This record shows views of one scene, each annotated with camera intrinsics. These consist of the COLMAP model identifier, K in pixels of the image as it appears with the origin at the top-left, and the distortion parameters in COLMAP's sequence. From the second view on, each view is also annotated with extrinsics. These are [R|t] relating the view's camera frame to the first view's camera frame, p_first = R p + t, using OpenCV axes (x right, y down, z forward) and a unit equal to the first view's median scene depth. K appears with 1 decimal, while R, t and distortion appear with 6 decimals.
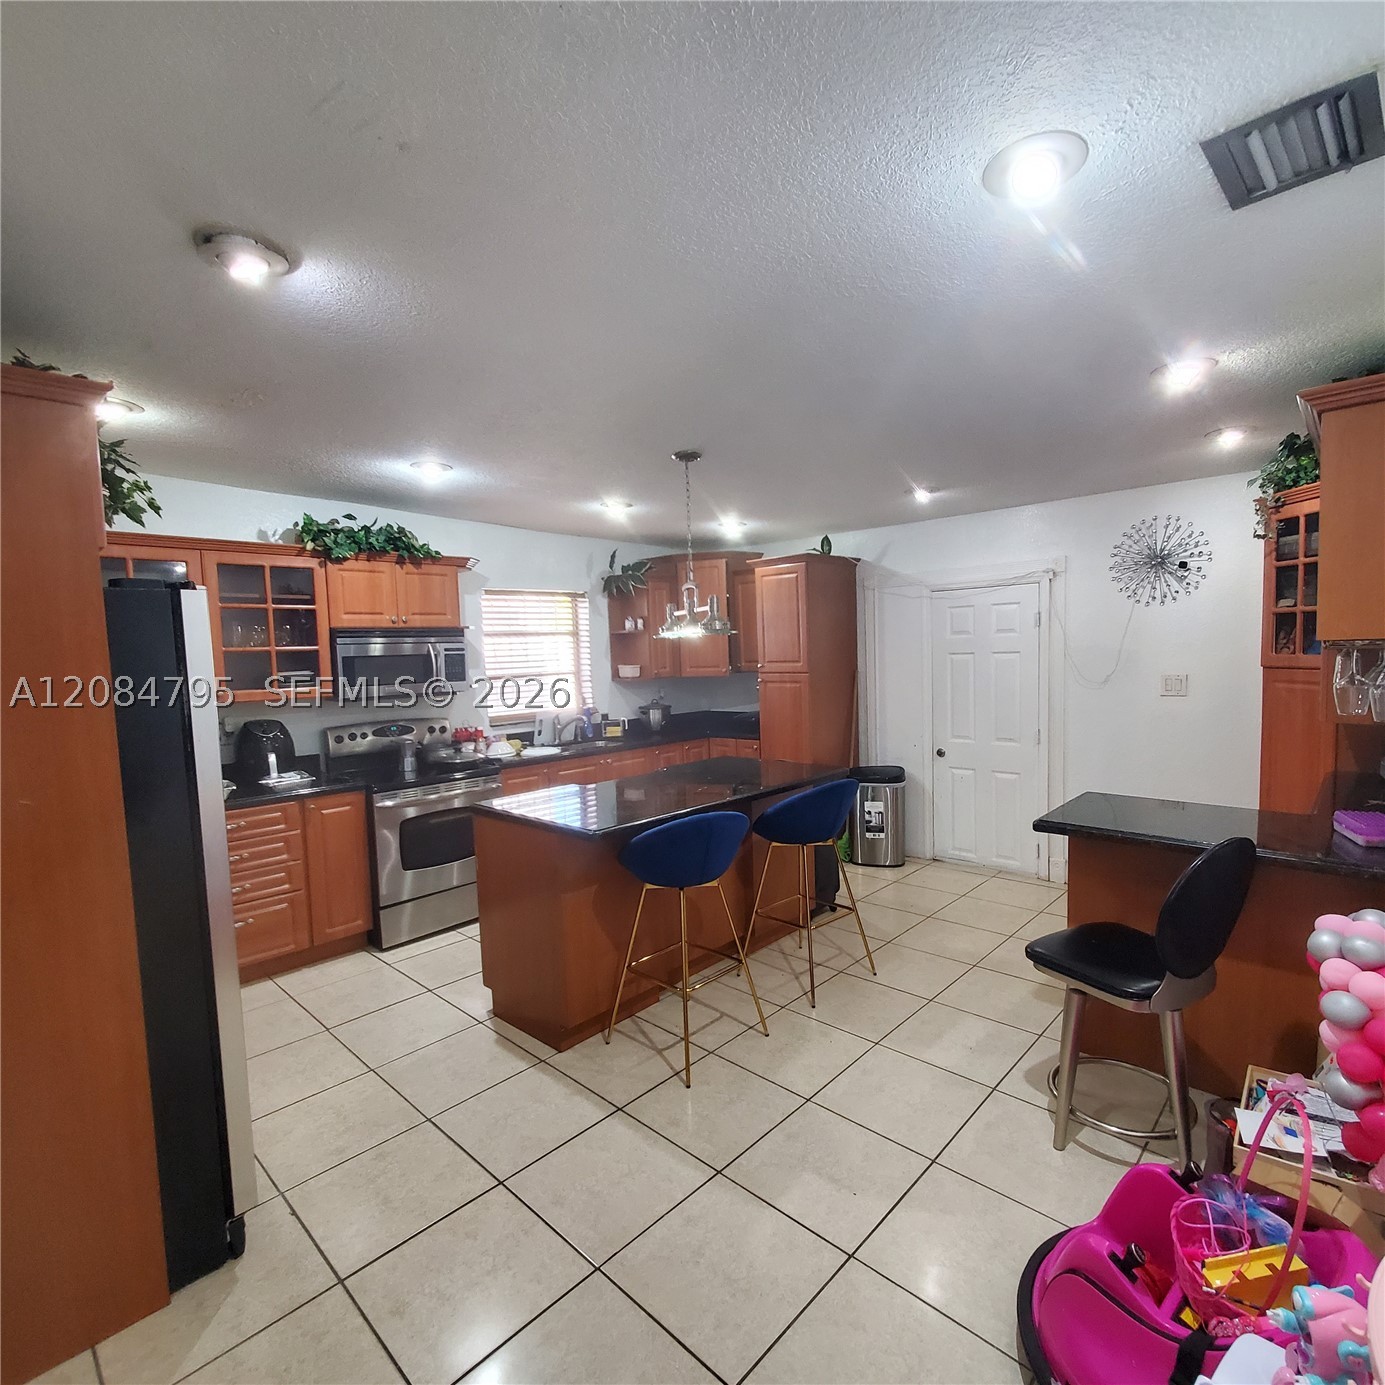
lens RADIAL K [[731.4, 0, 703.3], [0, 731.4, 693.4], [0, 0, 1]] dist [0.002187, -0.002312]
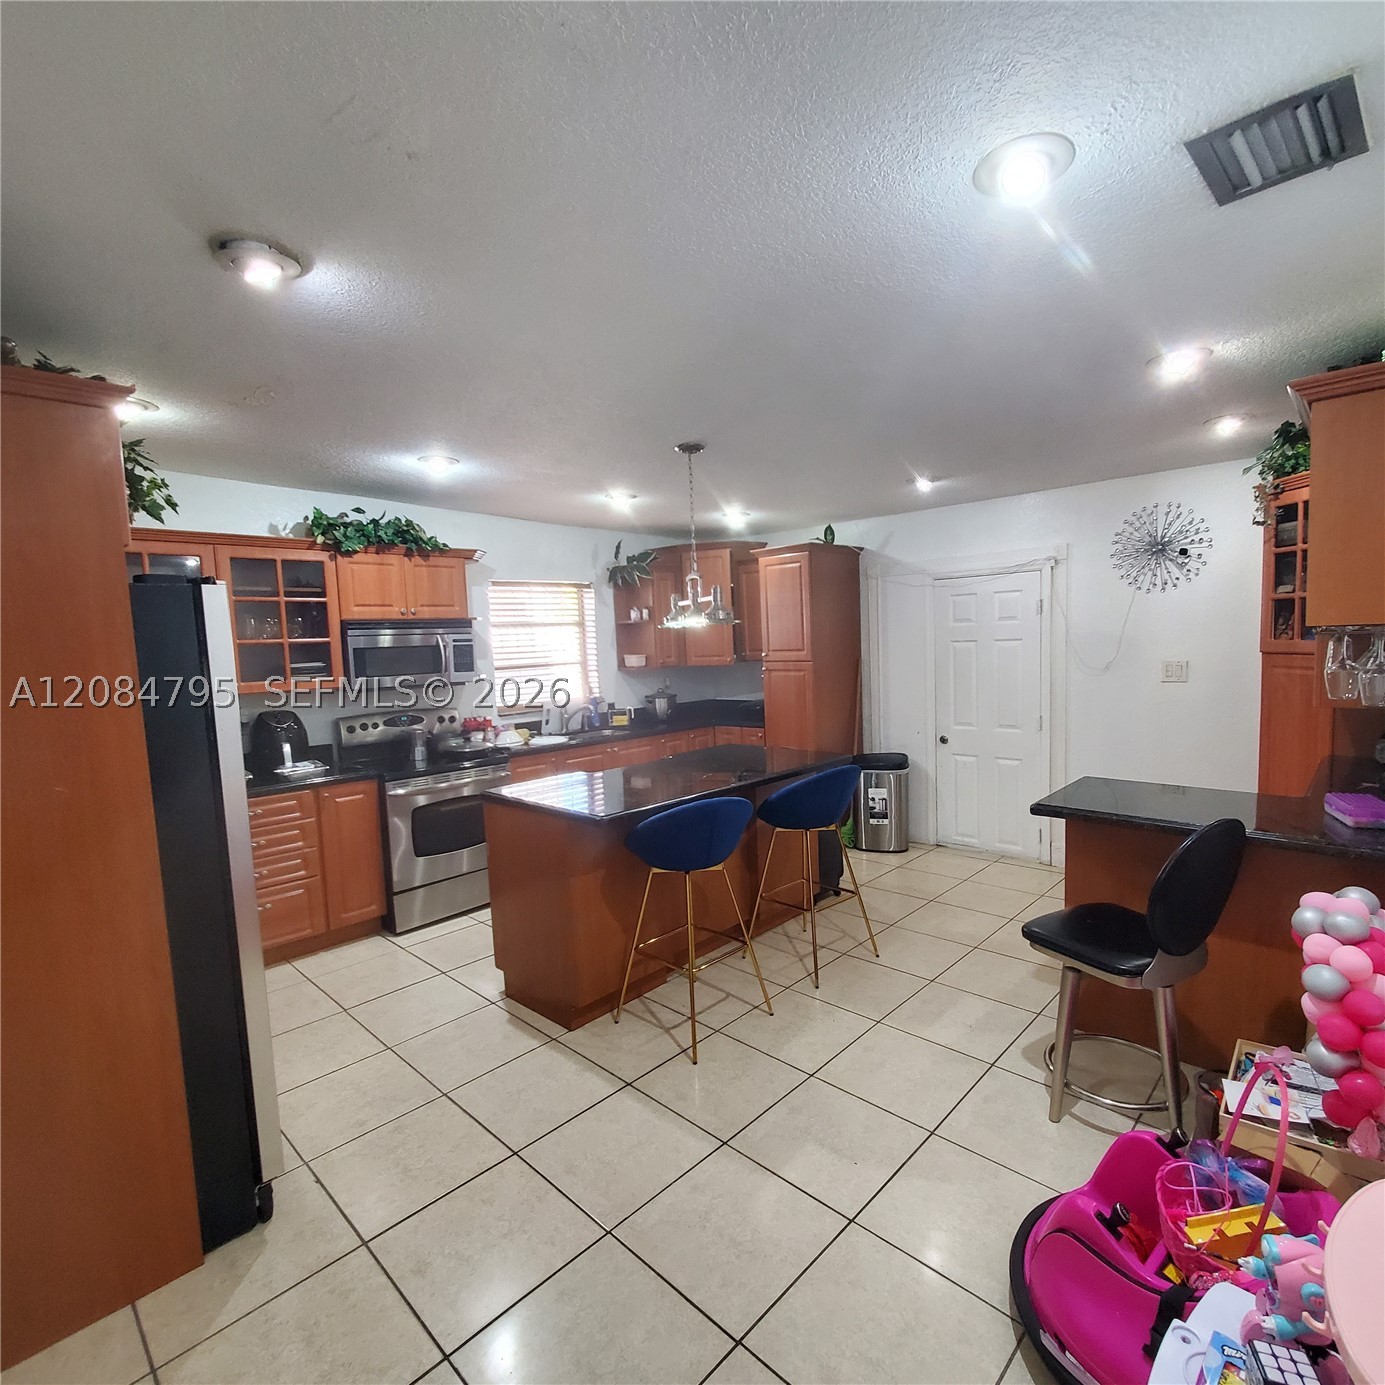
lens RADIAL K [[731.4, 0, 706.1], [0, 731.4, 697.3], [0, 0, 1]] dist [0.002187, -0.002312]
pose [[0.999969, -0.006107, -0.004870, 0.003330], [0.006202, 0.999786, 0.019720, 0.001164], [0.004749, -0.019750, 0.999794, -0.022231]]
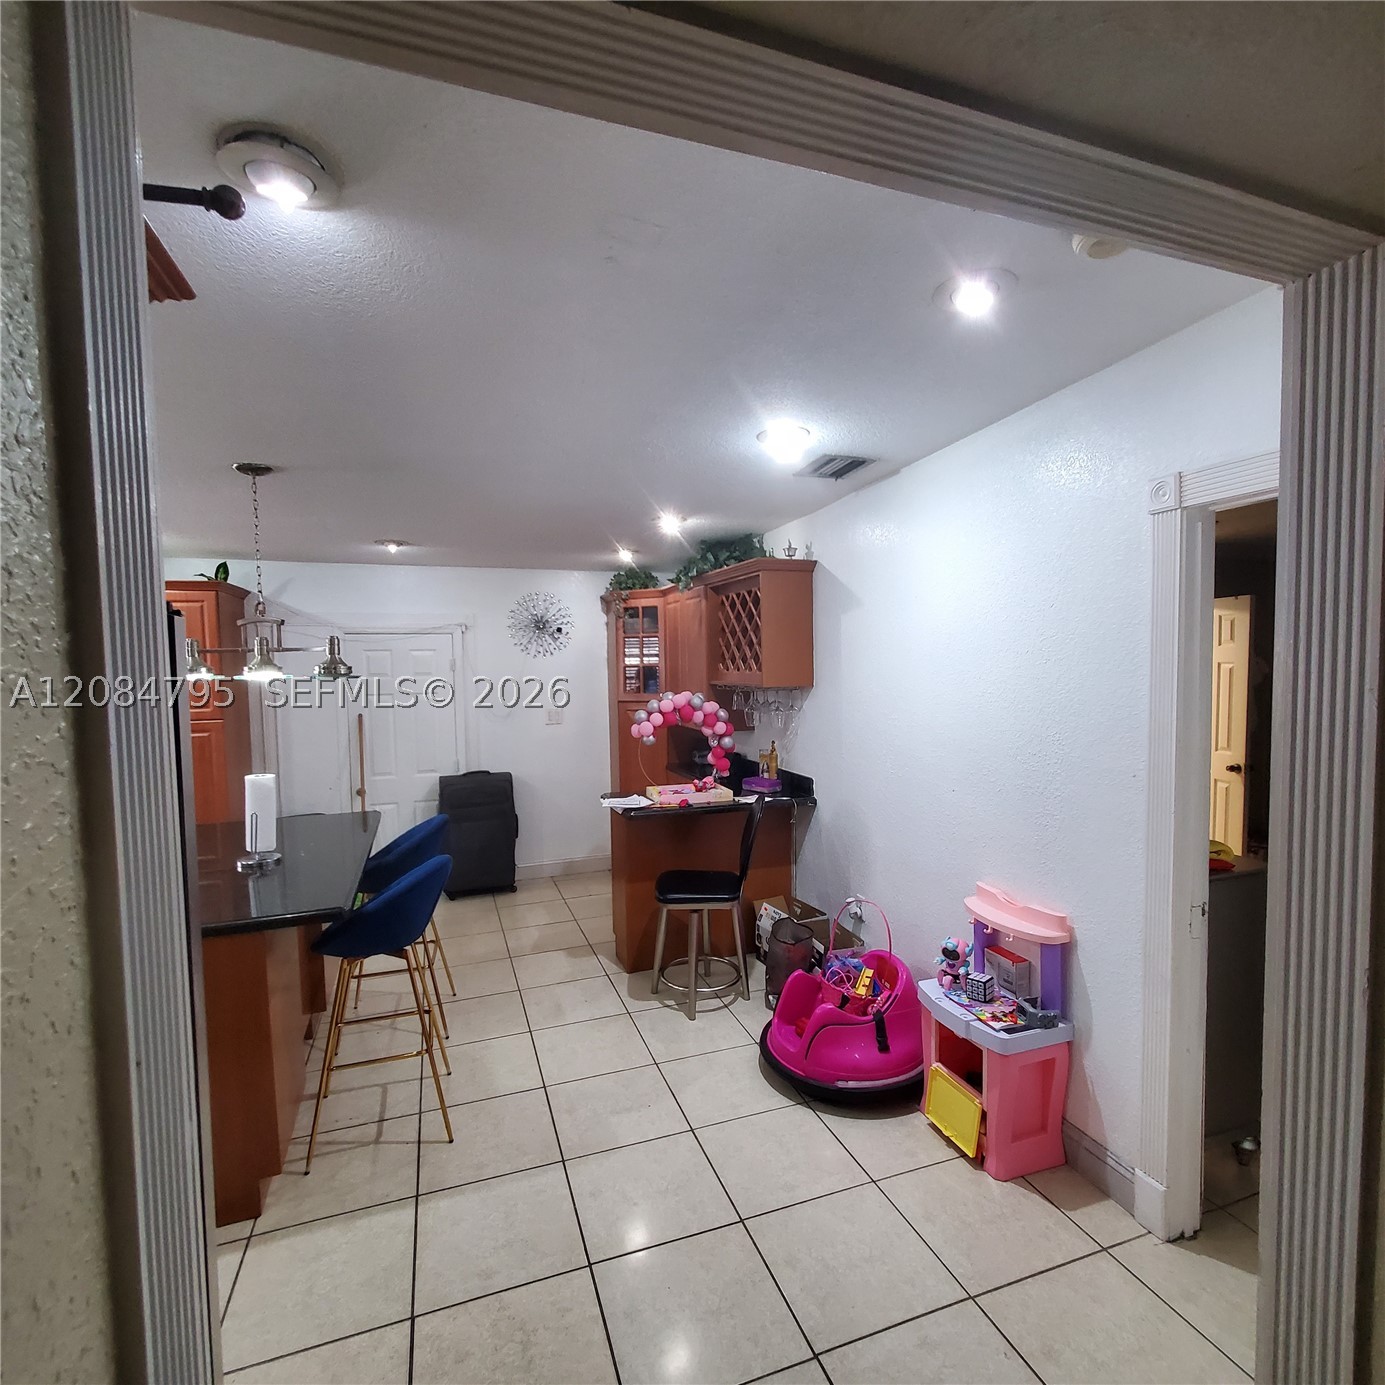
lens RADIAL K [[731.4, 0, 700.9], [0, 731.4, 698.2], [0, 0, 1]] dist [0.002187, -0.002312]
pose [[0.444900, -0.017547, 0.895408, -0.733962], [0.055104, 0.998450, -0.007813, -0.030830], [-0.893883, 0.052816, 0.445177, 0.227628]]
